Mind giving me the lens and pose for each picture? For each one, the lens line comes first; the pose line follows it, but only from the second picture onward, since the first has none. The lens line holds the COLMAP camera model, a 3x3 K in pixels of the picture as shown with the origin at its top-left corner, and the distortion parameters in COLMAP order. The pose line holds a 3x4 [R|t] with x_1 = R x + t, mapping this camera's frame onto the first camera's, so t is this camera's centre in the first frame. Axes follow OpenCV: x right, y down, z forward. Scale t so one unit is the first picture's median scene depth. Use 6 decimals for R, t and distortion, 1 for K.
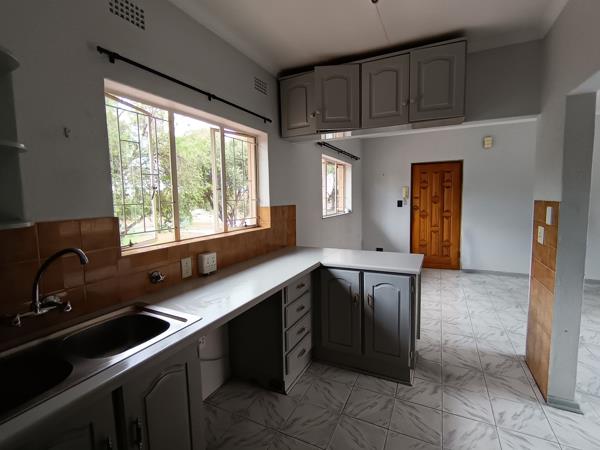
lens RADIAL K [[282.7, 0, 299.1], [0, 282.7, 223.4], [0, 0, 1]] dist [-0.000527, -0.004807]
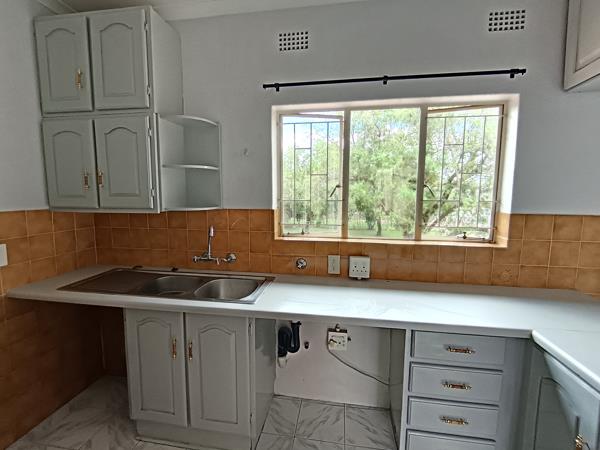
lens RADIAL K [[282.7, 0, 299.1], [0, 282.7, 223.4], [0, 0, 1]] dist [-0.000527, -0.004807]
pose [[0.292036, 0.120586, -0.948775, 0.481477], [-0.098961, 0.990505, 0.095429, -0.071050], [0.951274, 0.066023, 0.301197, 0.525633]]
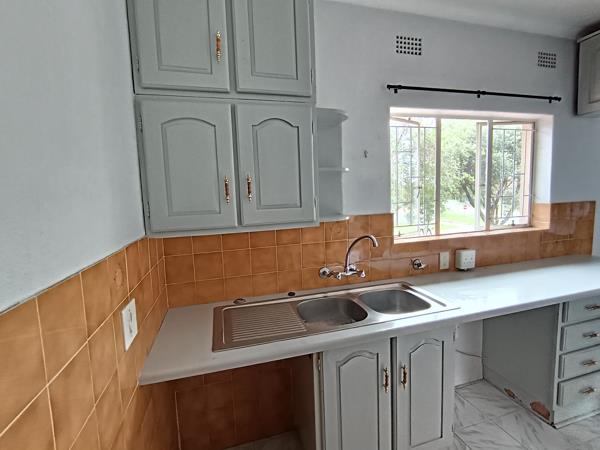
lens RADIAL K [[282.7, 0, 299.1], [0, 282.7, 223.4], [0, 0, 1]] dist [-0.000527, -0.004807]
pose [[0.671624, 0.064437, -0.738085, 0.020697], [-0.040402, 0.997914, 0.050357, -0.017621], [0.739790, -0.004001, 0.672826, -0.139441]]
